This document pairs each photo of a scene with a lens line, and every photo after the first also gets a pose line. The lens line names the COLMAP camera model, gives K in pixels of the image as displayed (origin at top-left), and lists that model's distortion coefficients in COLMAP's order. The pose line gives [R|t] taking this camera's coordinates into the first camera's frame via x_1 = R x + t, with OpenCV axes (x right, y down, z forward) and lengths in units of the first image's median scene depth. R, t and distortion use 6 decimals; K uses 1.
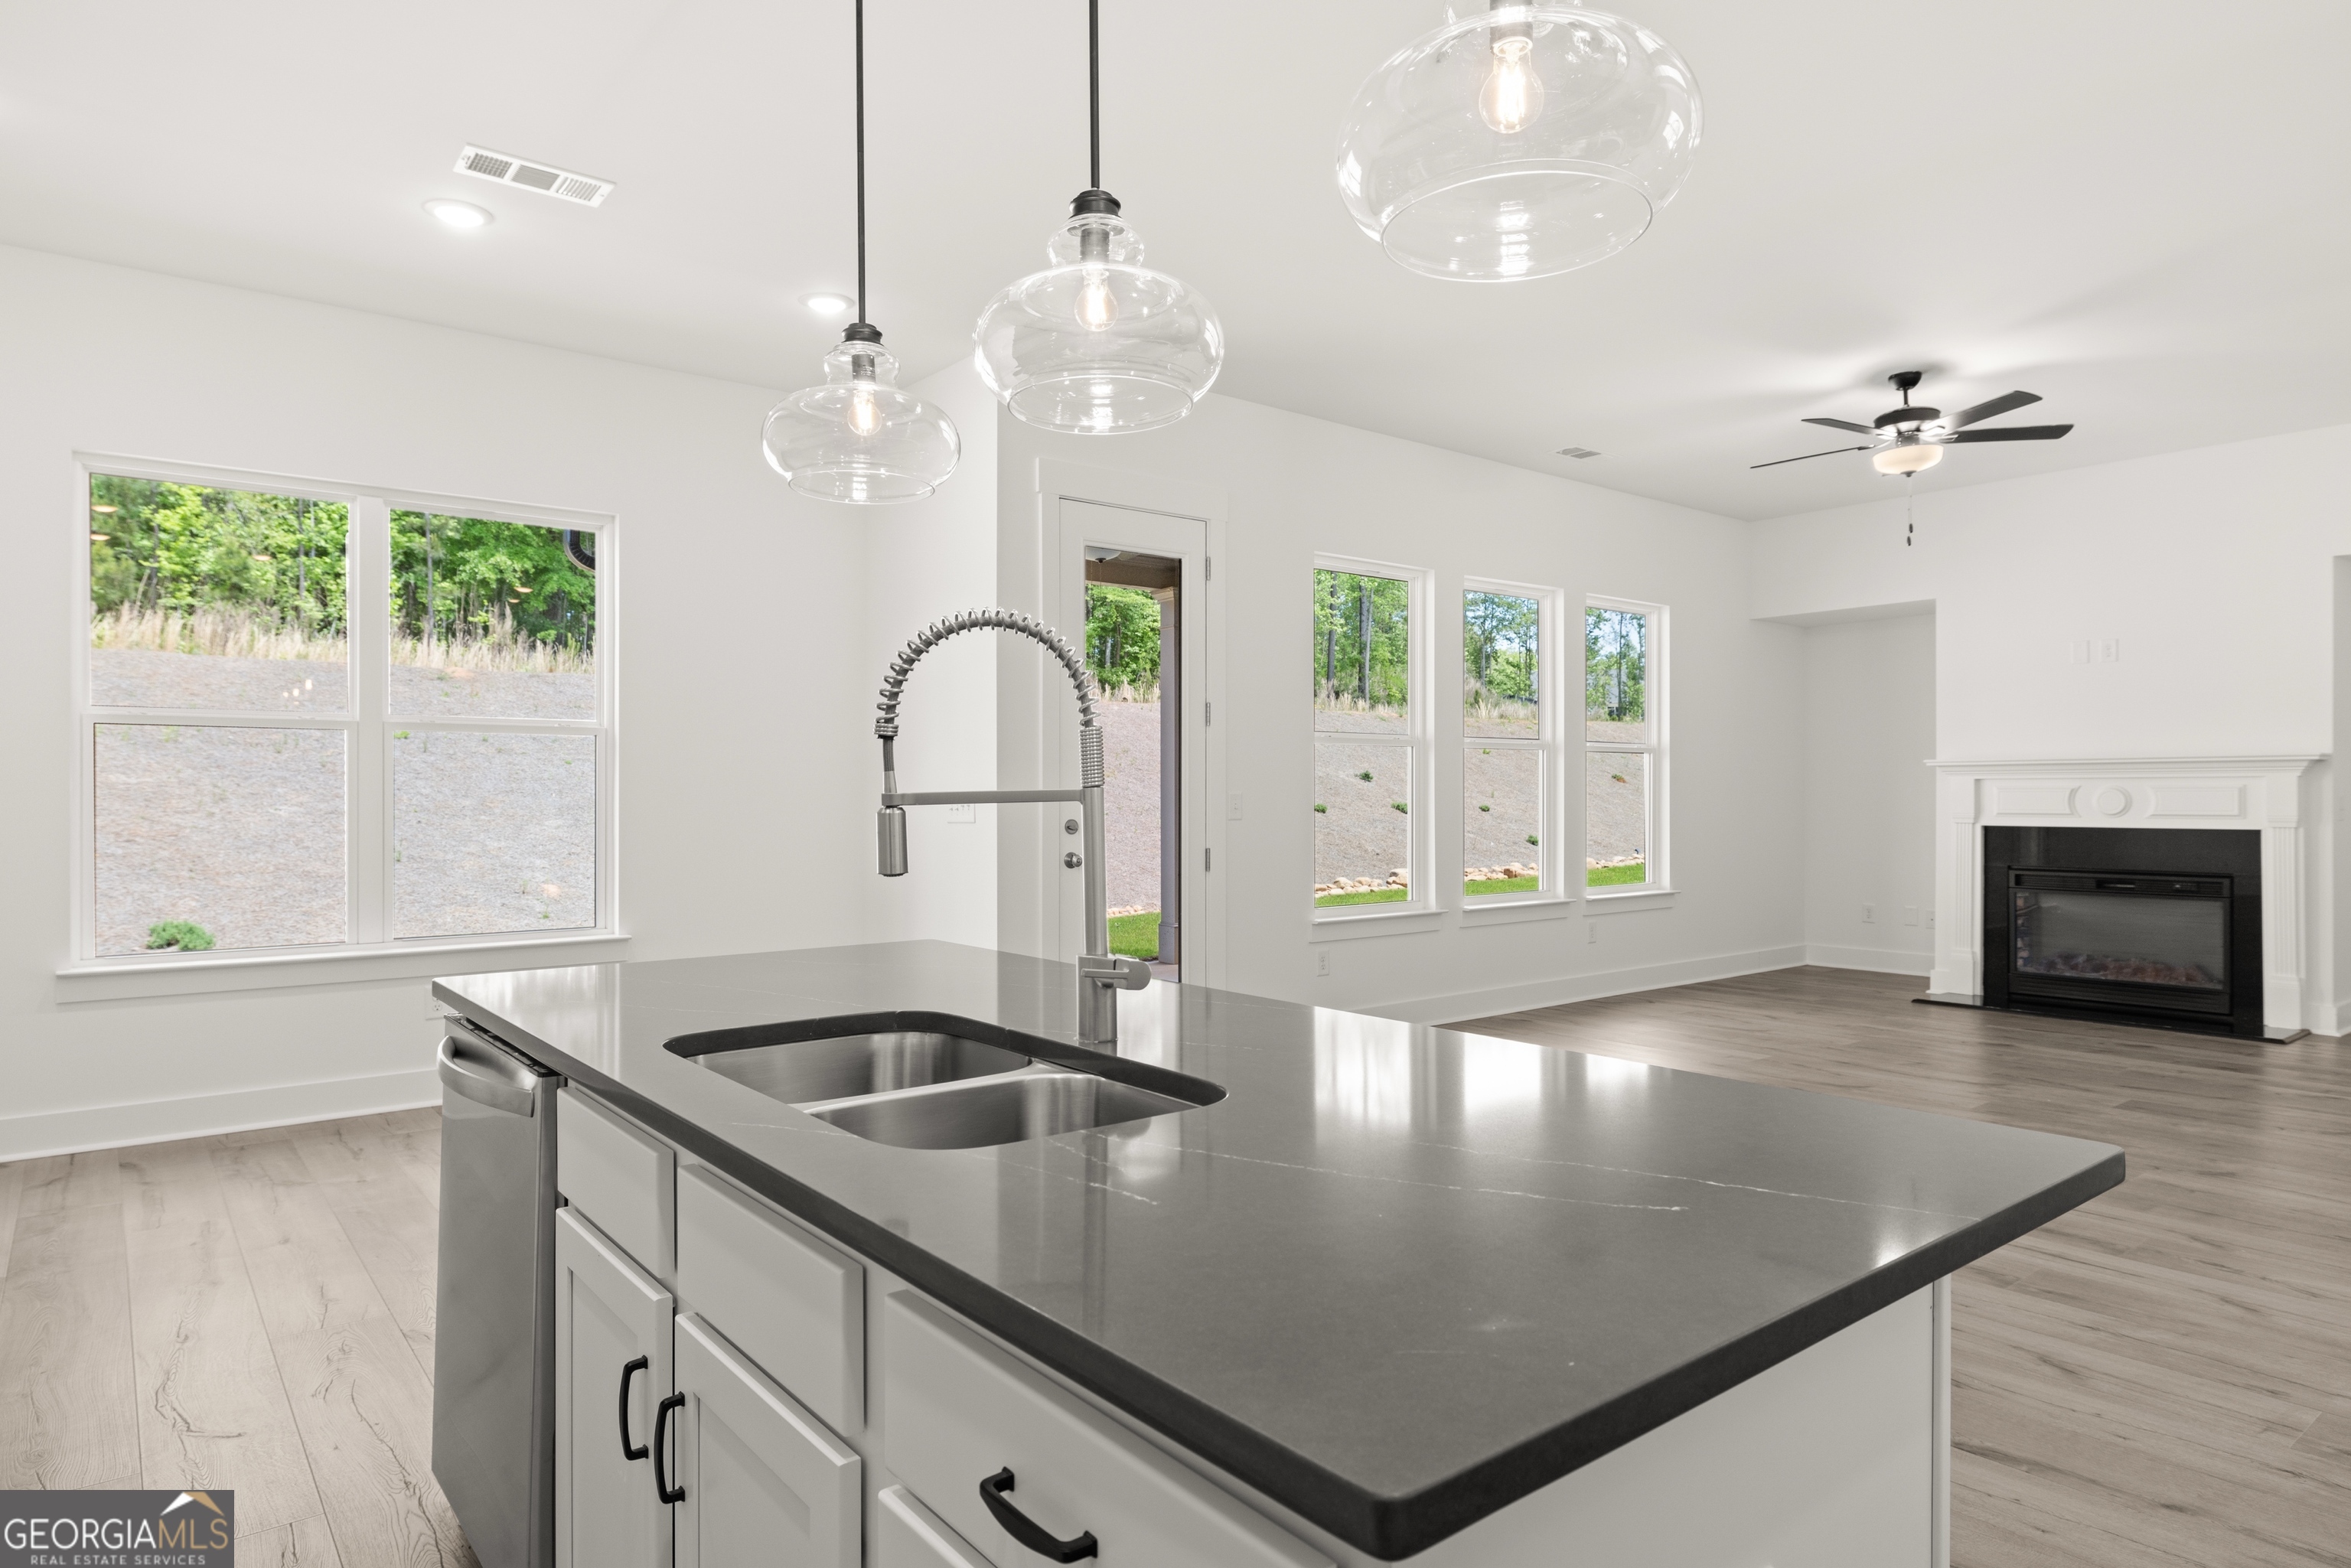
lens RADIAL K [[1350.6, 0, 1172.6], [0, 1350.6, 787.9], [0, 0, 1]] dist [-0.000918, 0.001111]
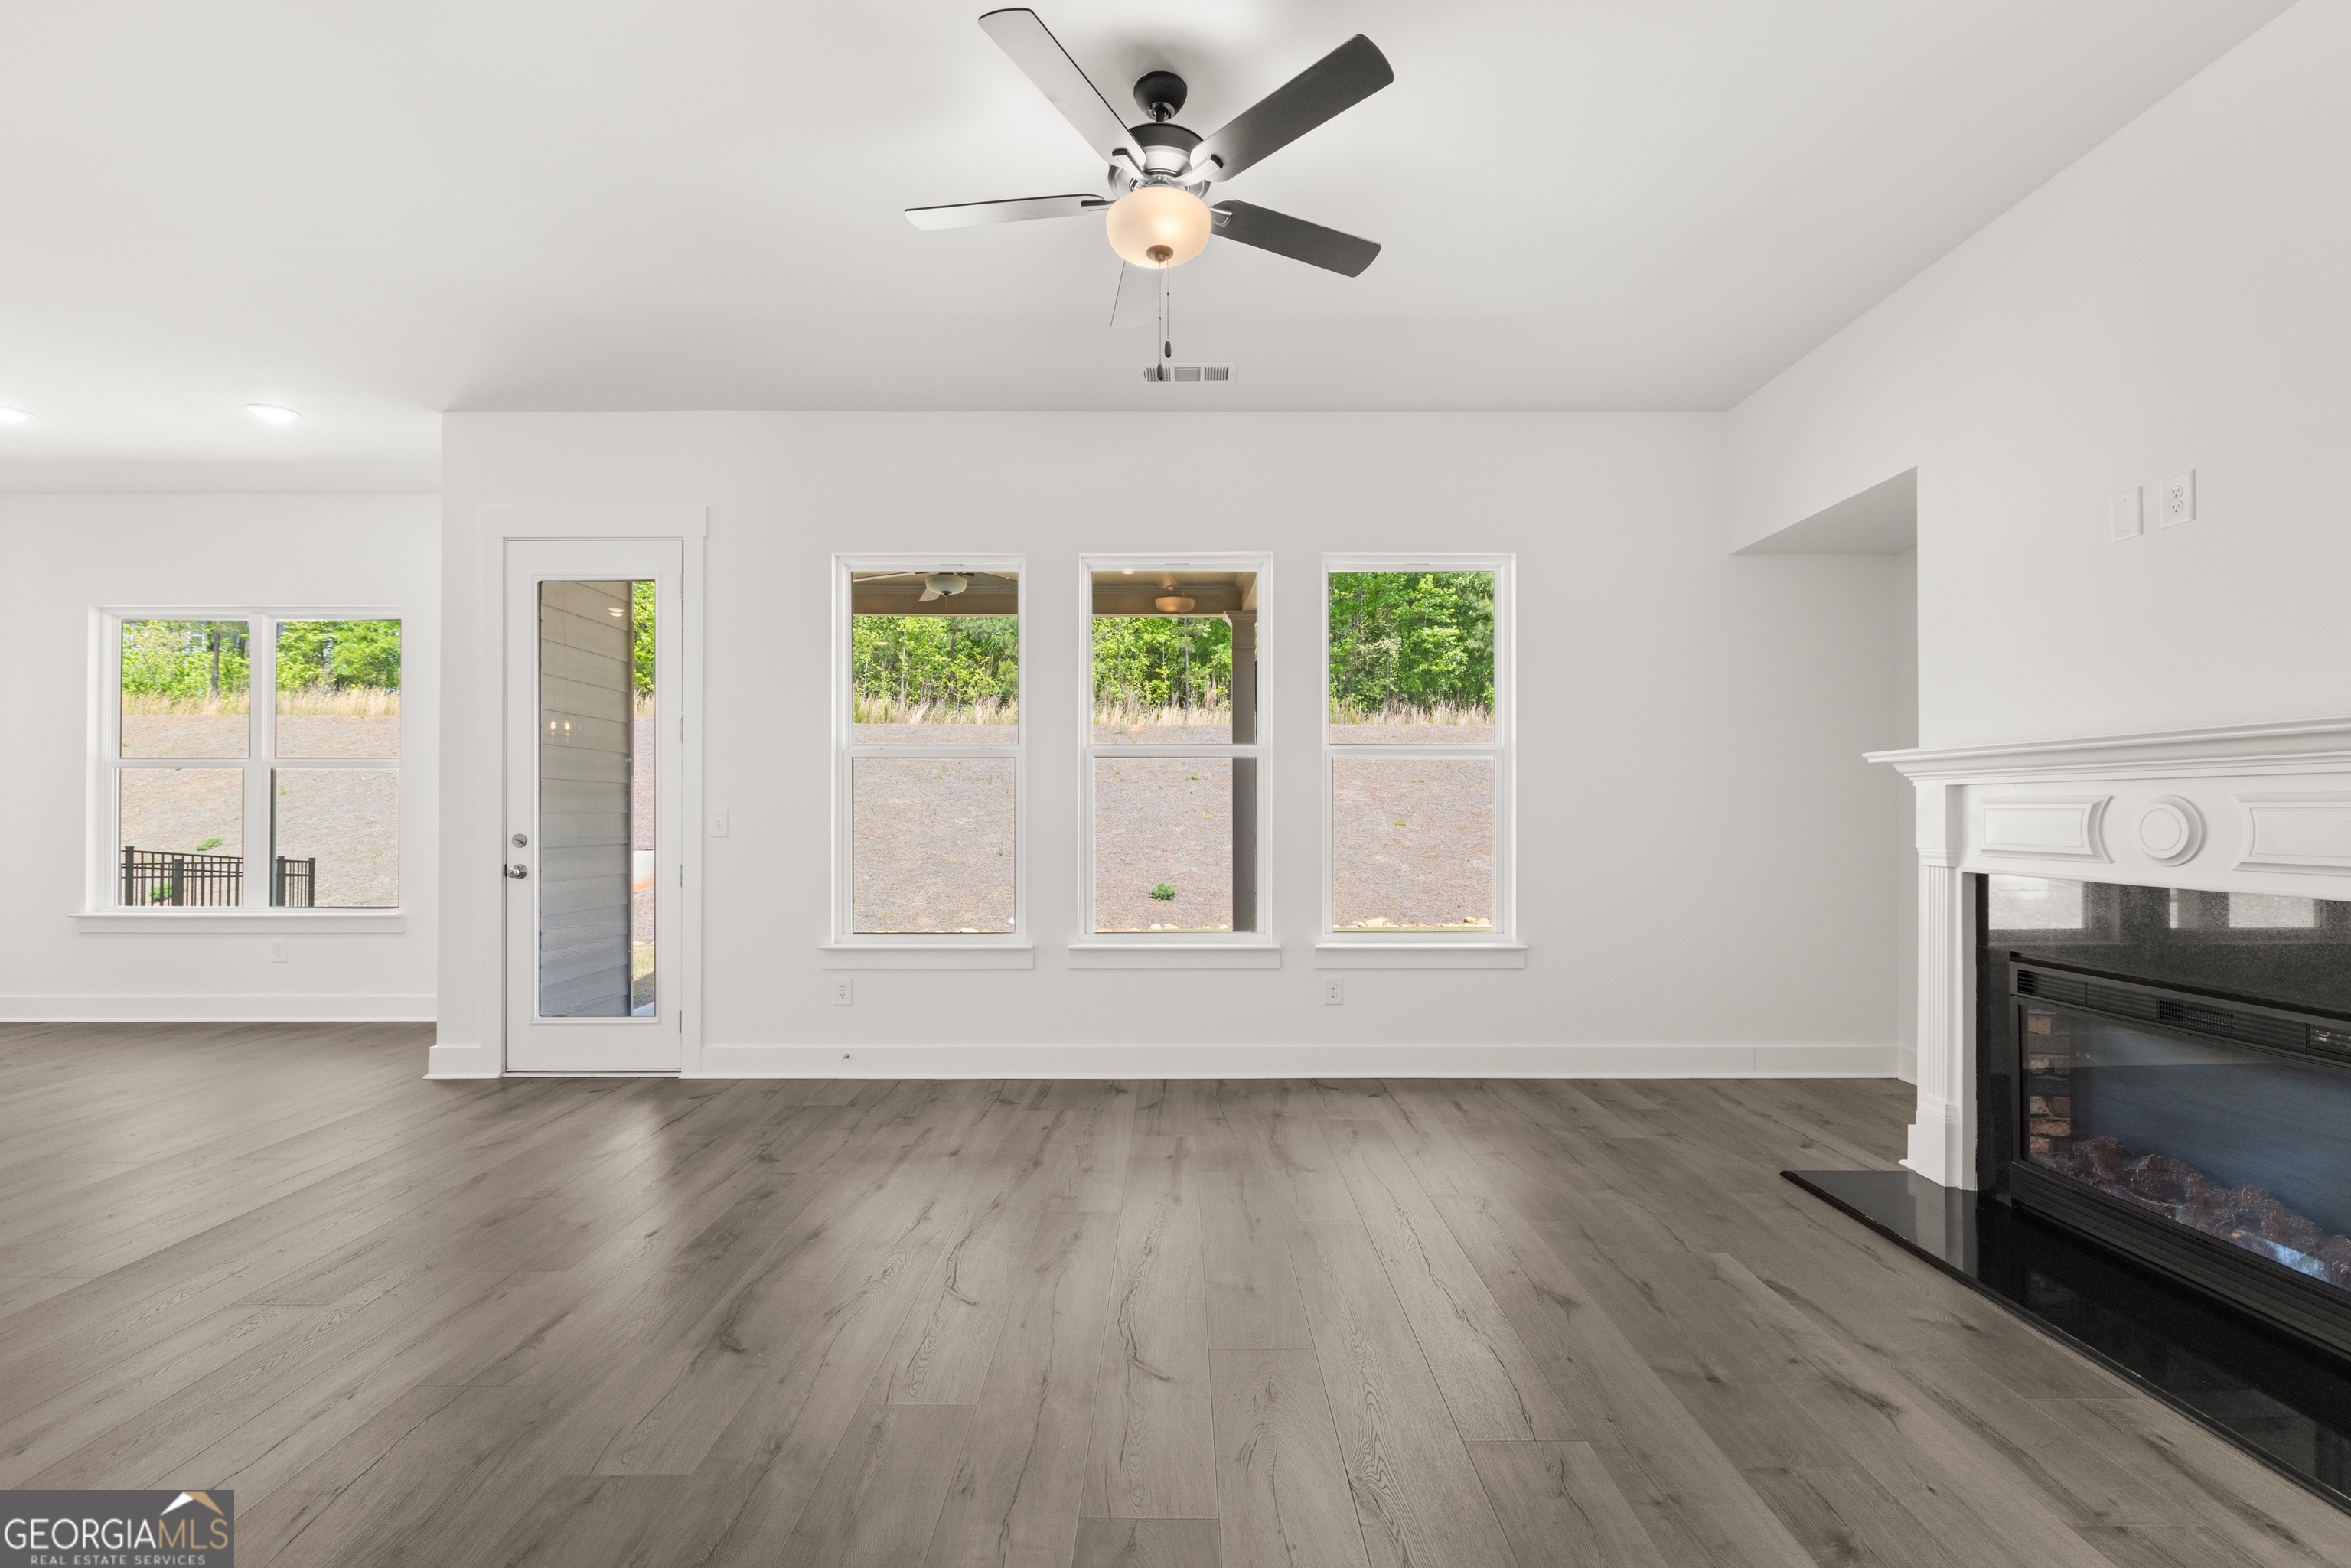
lens RADIAL K [[1017.3, 0, 1176.3], [0, 1017.3, 798.2], [0, 0, 1]] dist [-0.002060, 0.000626]
pose [[0.782603, -0.005998, -0.622493, 0.608604], [0.001169, 0.999966, -0.008166, 0.001404], [0.622521, 0.005664, 0.782583, 0.494996]]
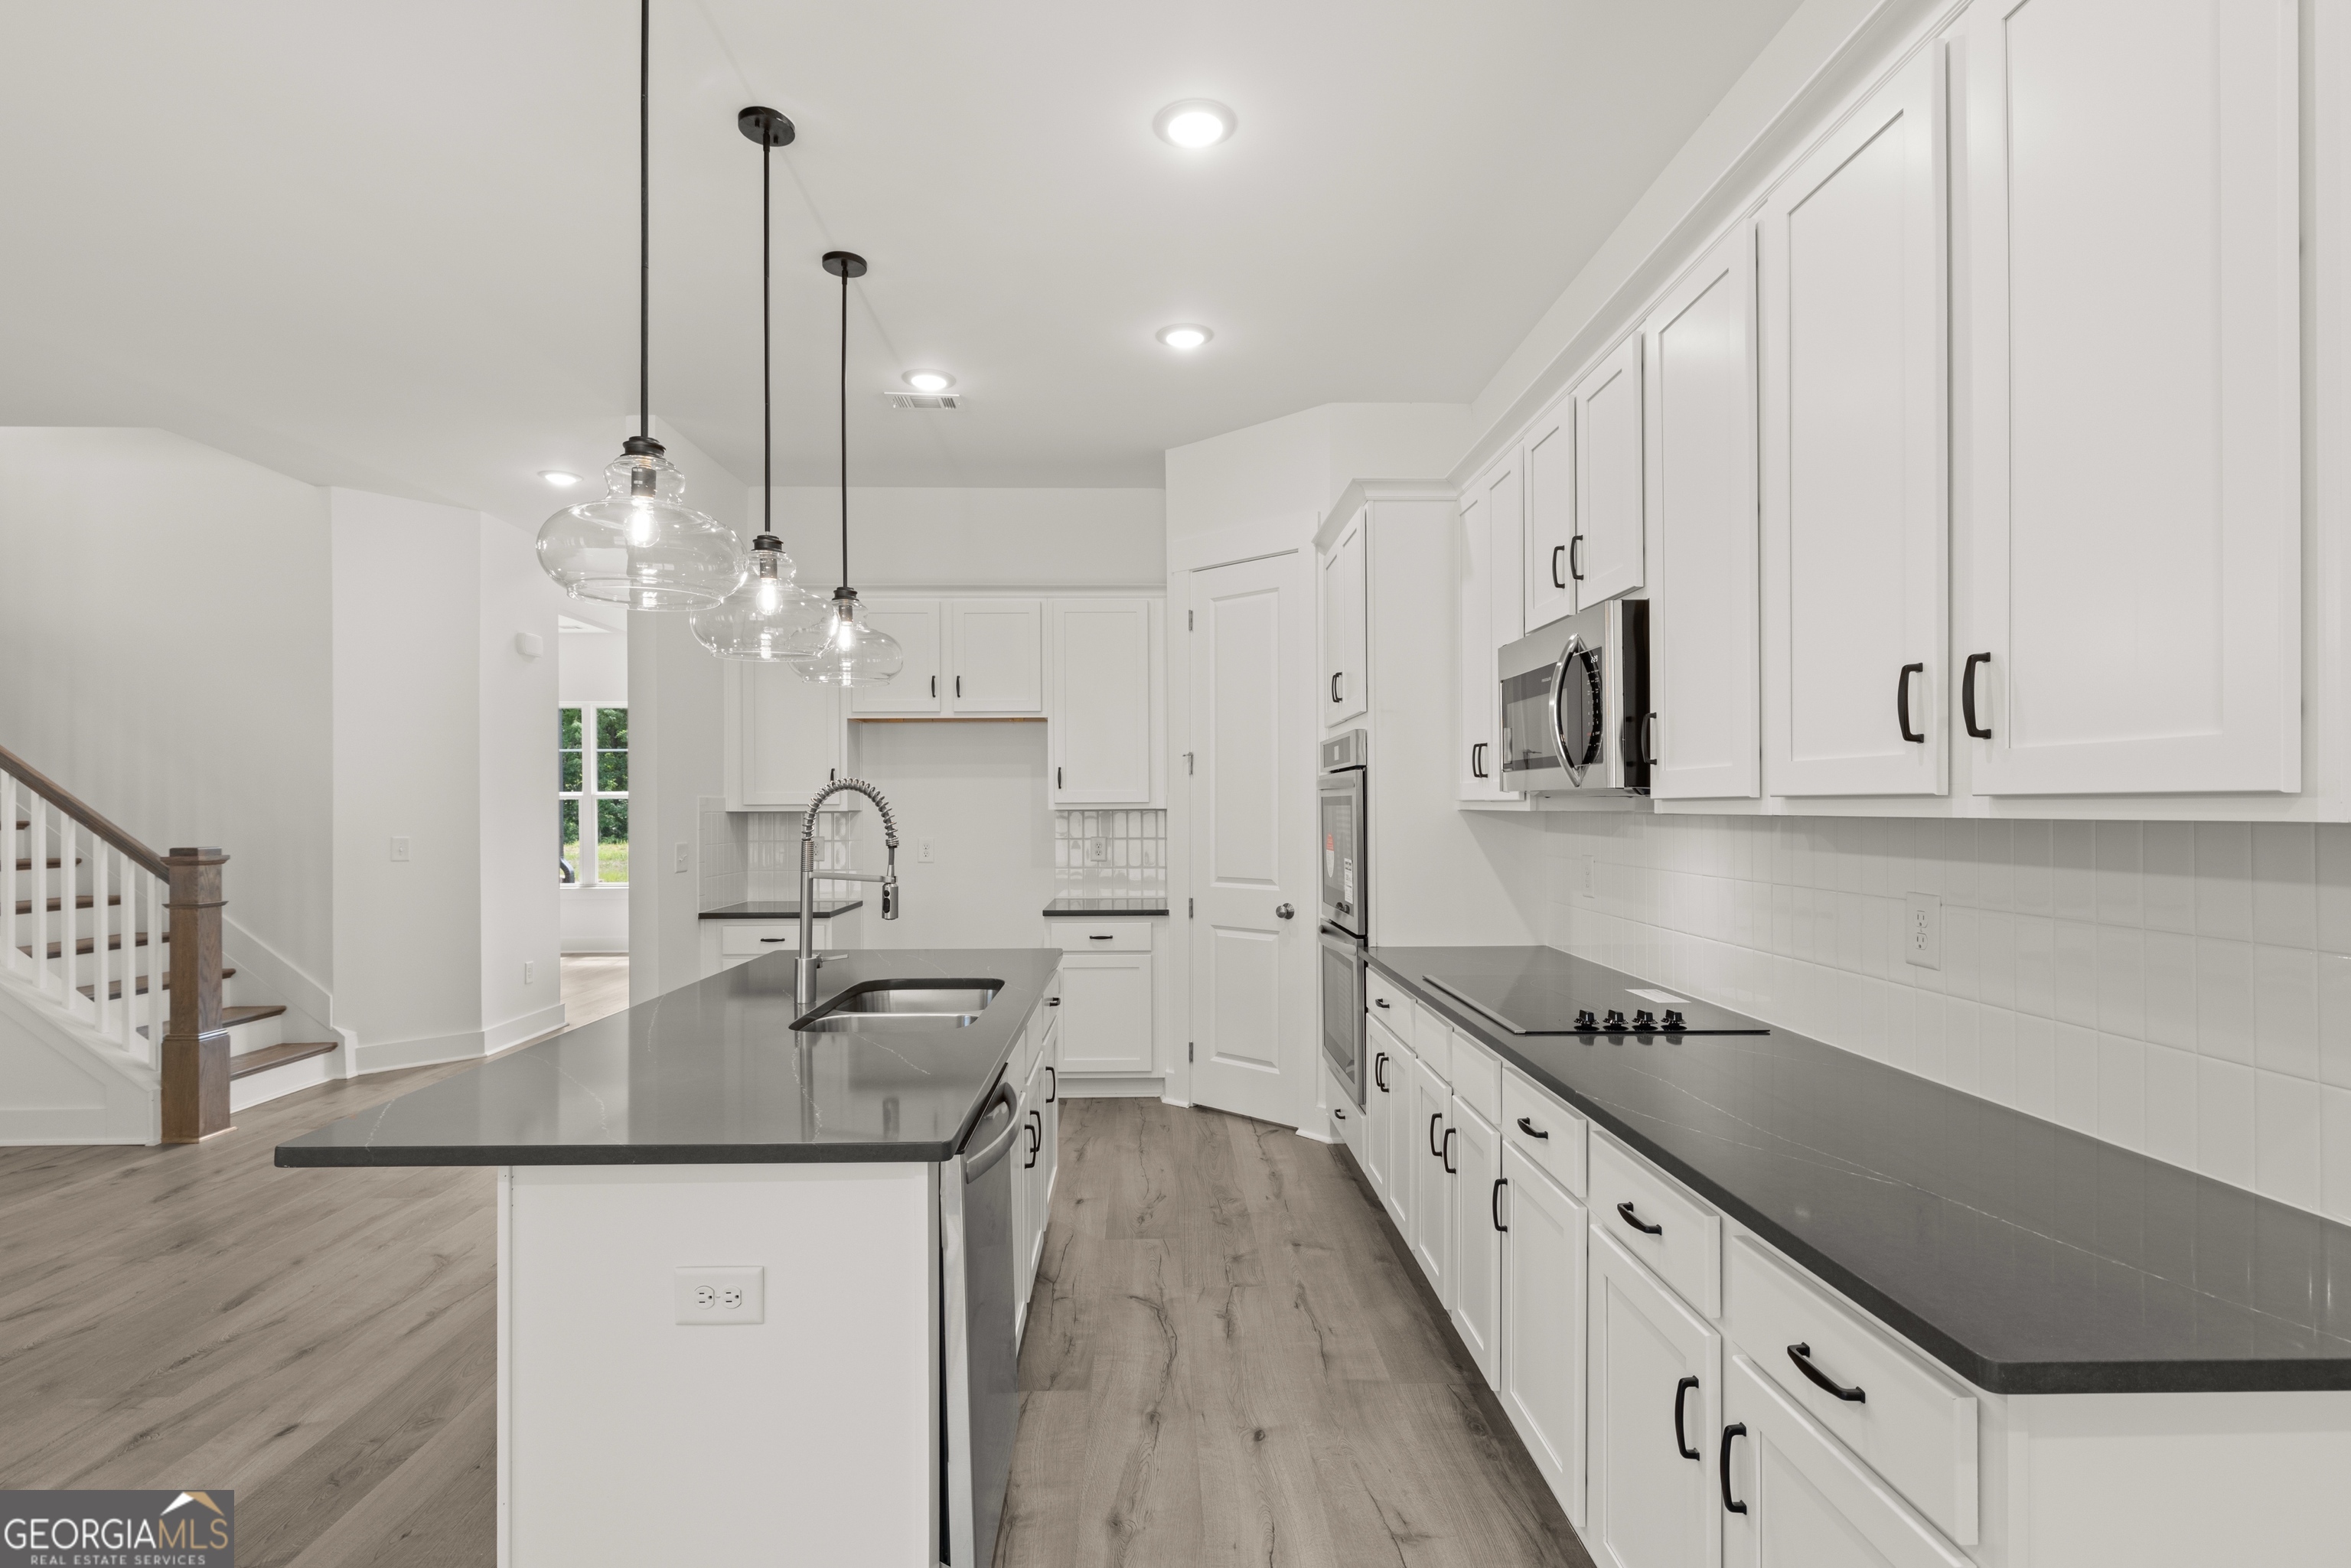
lens RADIAL K [[1131.8, 0, 1173.3], [0, 1131.8, 800.7], [0, 0, 1]] dist [-0.001405, -0.000537]
pose [[-0.796103, 0.008157, 0.605106, -0.318064], [0.004459, 0.999961, -0.007613, -0.018540], [-0.605145, -0.003362, -0.796108, 0.431215]]
